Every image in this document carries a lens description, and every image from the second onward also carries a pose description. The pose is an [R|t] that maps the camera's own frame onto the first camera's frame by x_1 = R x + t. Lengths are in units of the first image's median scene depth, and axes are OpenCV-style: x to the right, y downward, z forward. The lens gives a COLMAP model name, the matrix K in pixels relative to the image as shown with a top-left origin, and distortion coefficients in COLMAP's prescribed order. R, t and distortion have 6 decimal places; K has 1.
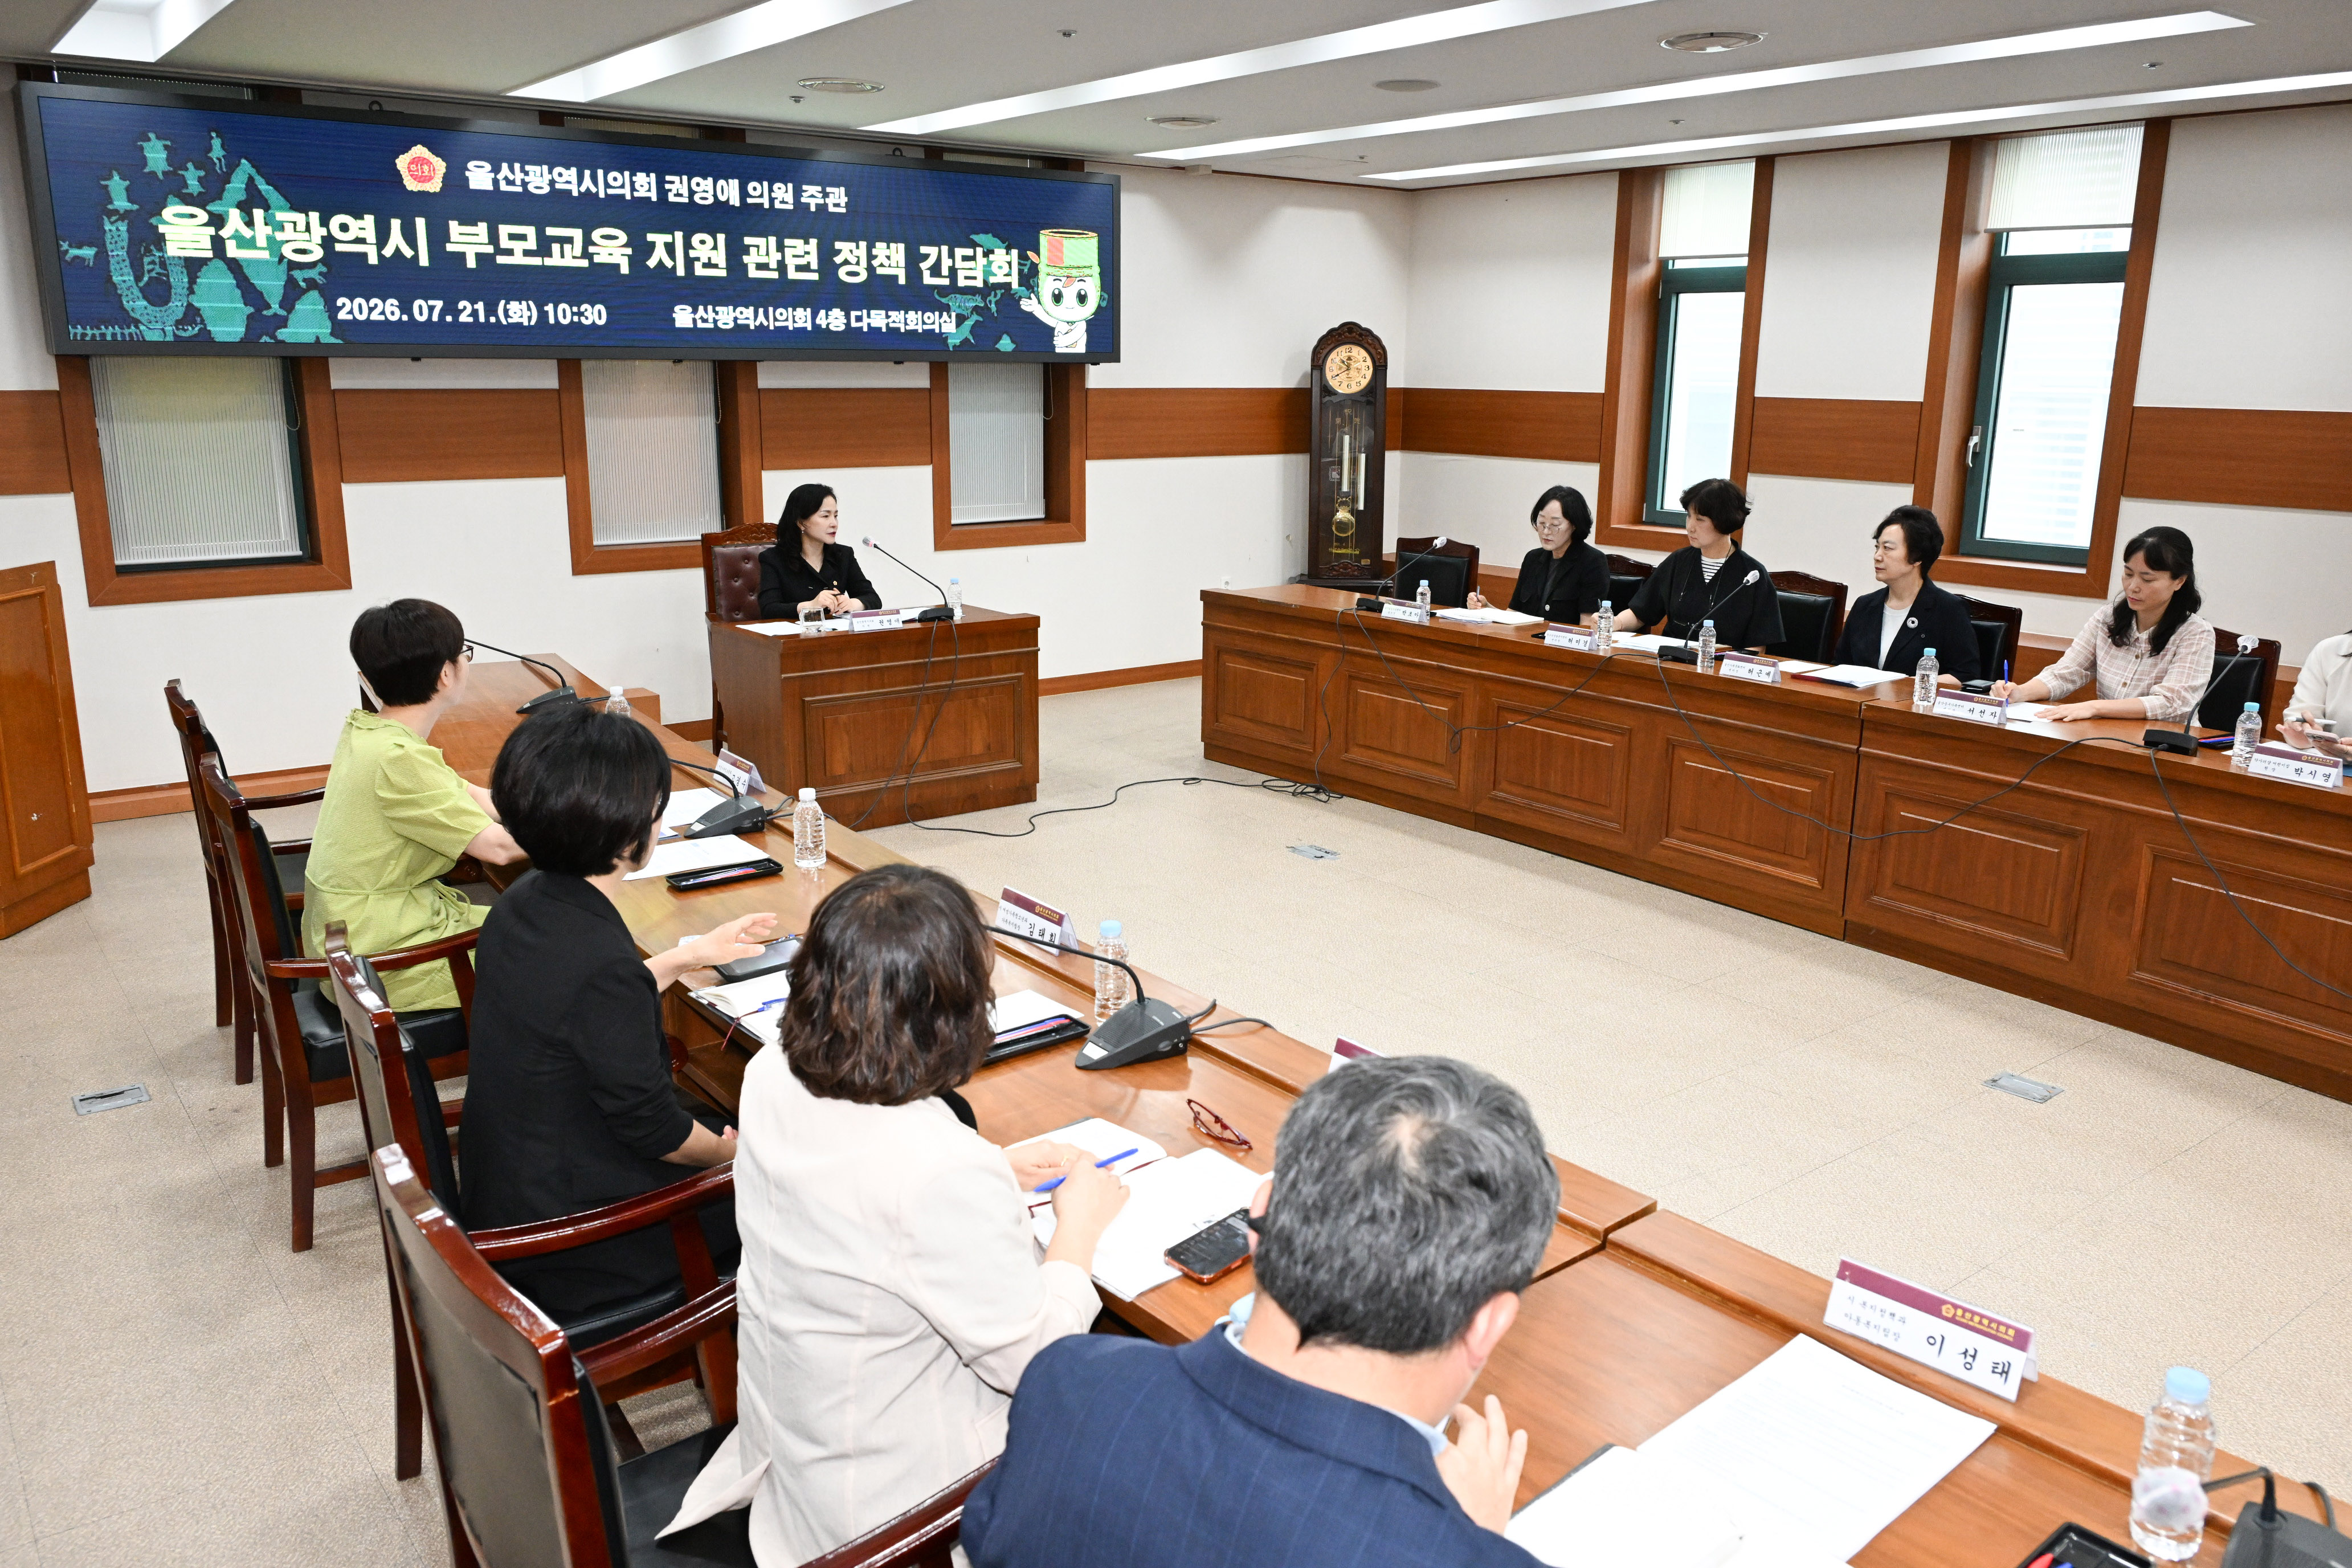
lens RADIAL K [[1715.8, 0, 1178.9], [0, 1715.8, 786.5], [0, 0, 1]] dist [-0.003968, -0.000980]
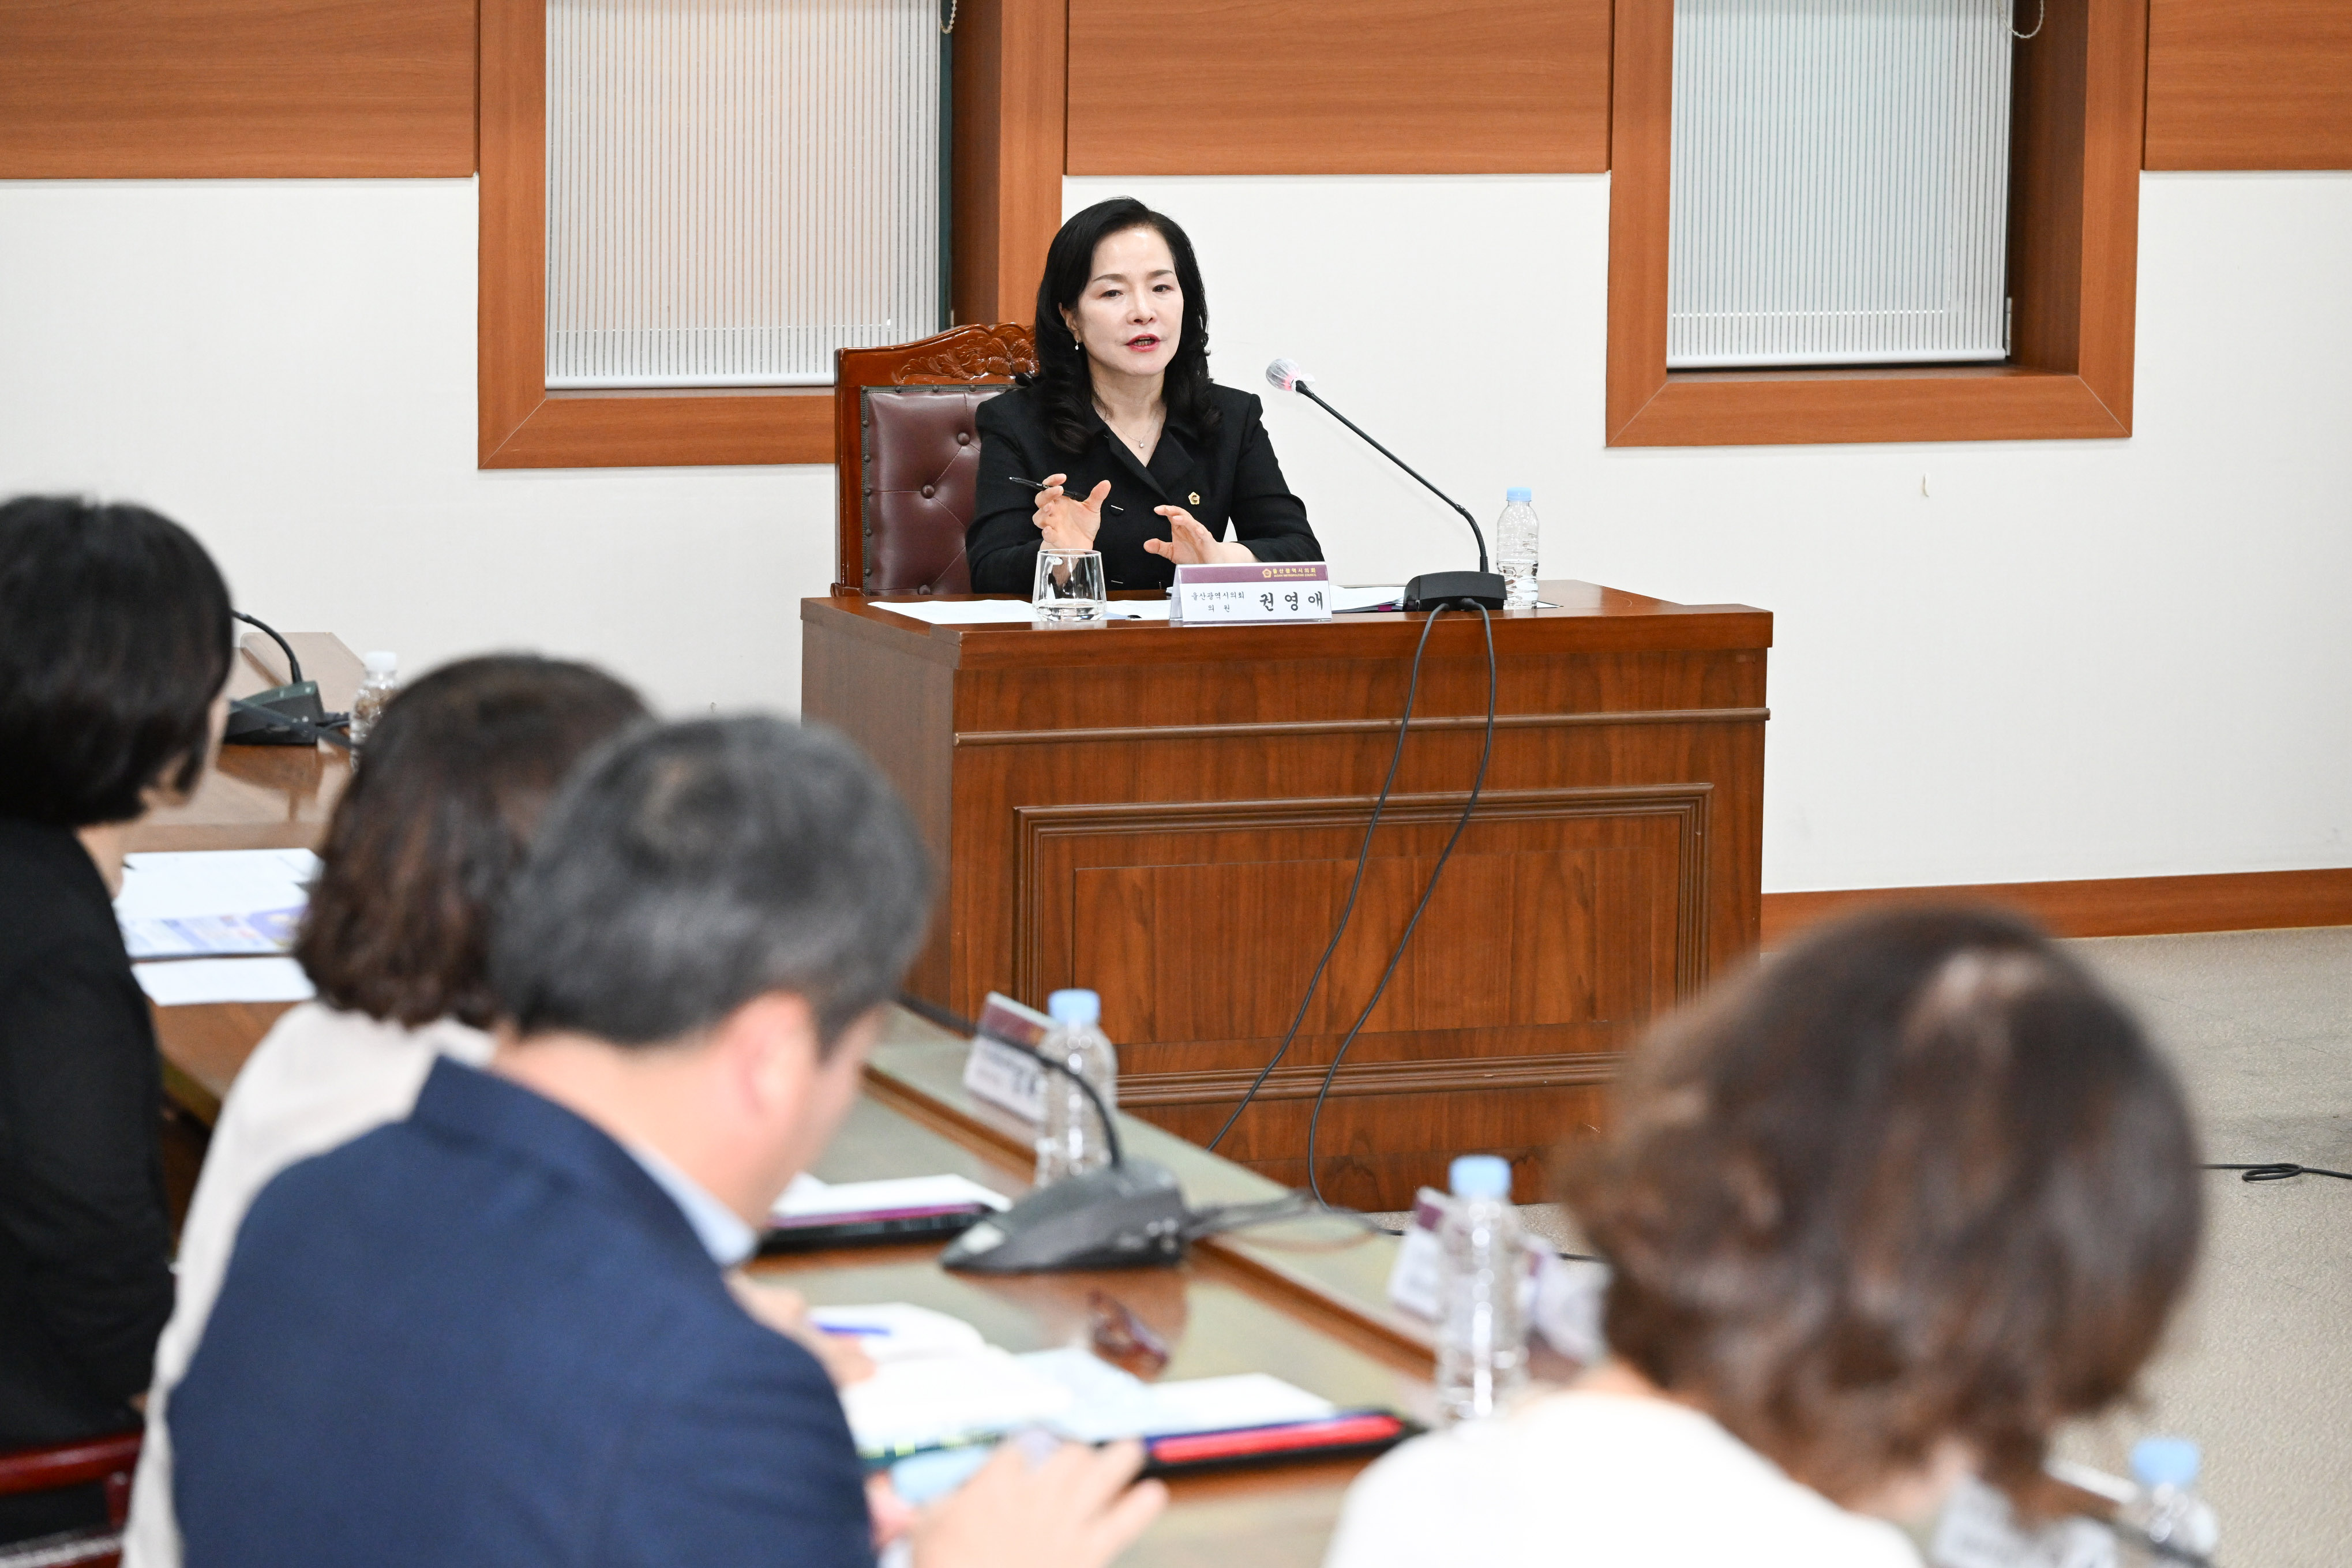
lens RADIAL K [[7414.8, 0, 1169.8], [0, 7414.8, 776.2], [0, 0, 1]] dist [-0.172389, 0.000000]
pose [[0.955340, 0.036679, -0.293225, 0.216134], [-0.072016, 0.991248, -0.110639, 0.092300], [0.286600, 0.126815, 0.949620, -0.349156]]
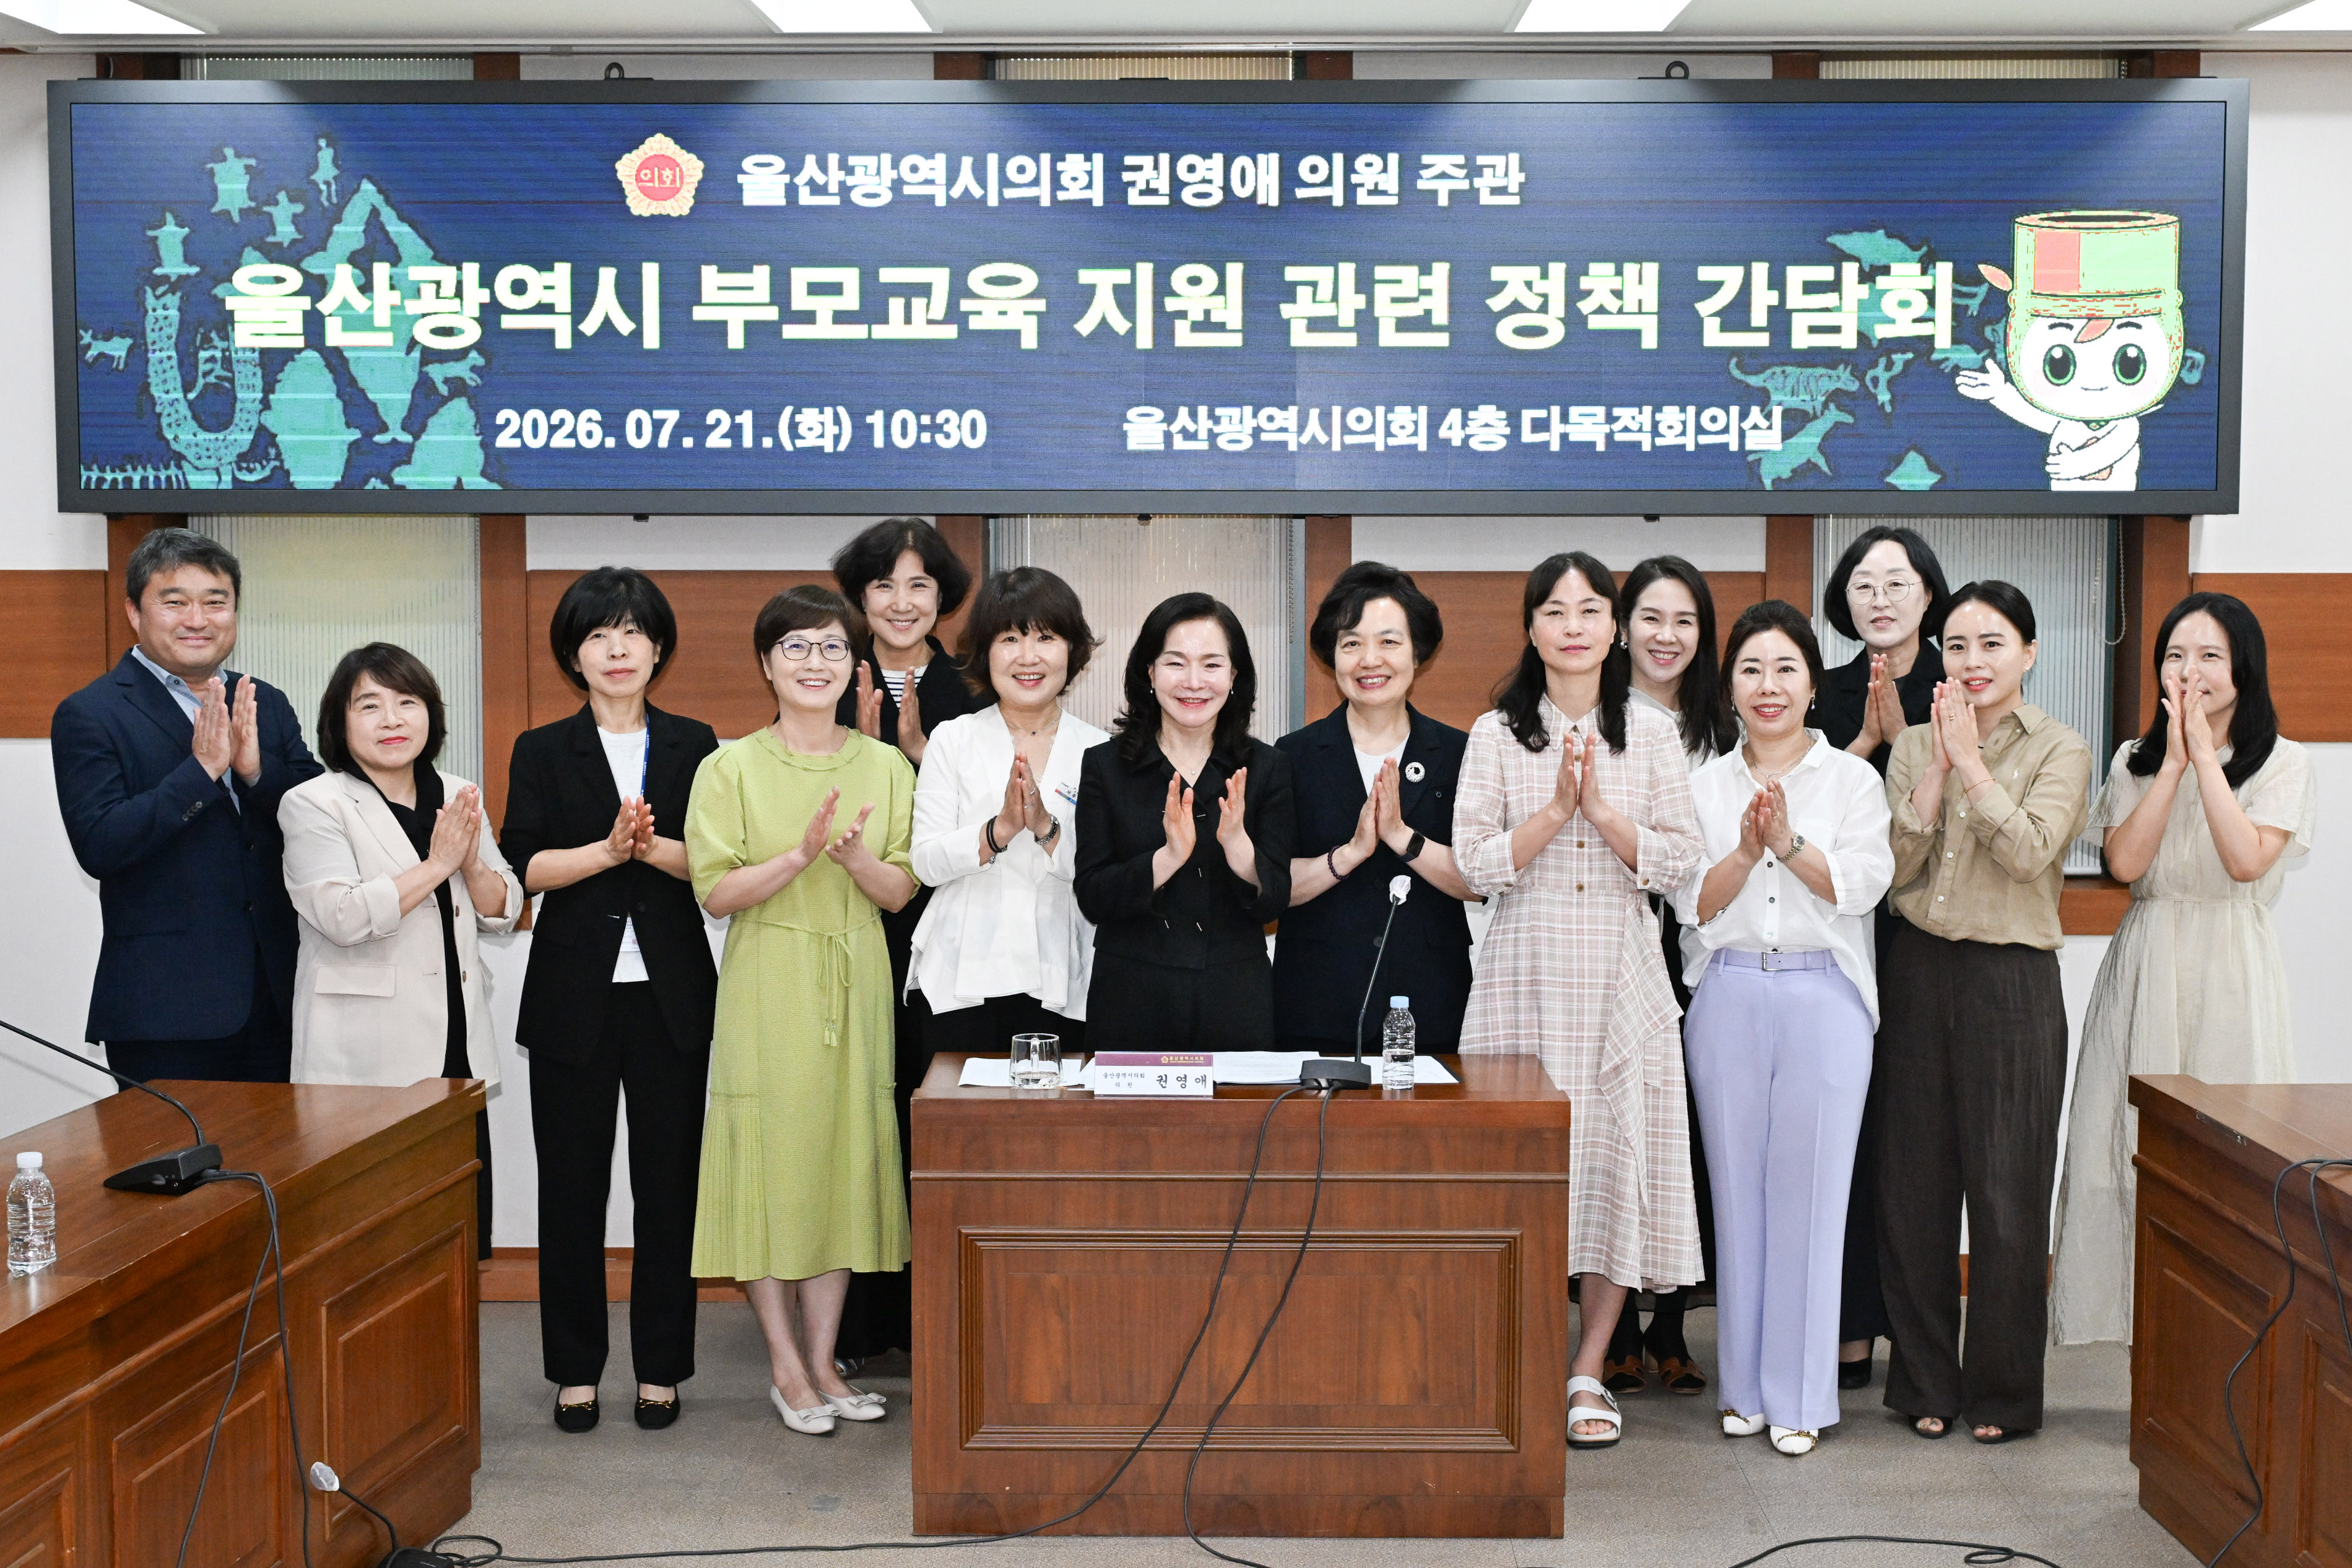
lens RADIAL K [[3633.5, 0, 1196.7], [0, 3633.5, 806.9], [0, 0, 1]] dist [-0.006112, 0.000000]
pose [[0.784447, 0.045275, -0.618541, 0.389168], [-0.142825, 0.983713, -0.109129, -0.058019], [0.603527, 0.173949, 0.778137, 0.225471]]
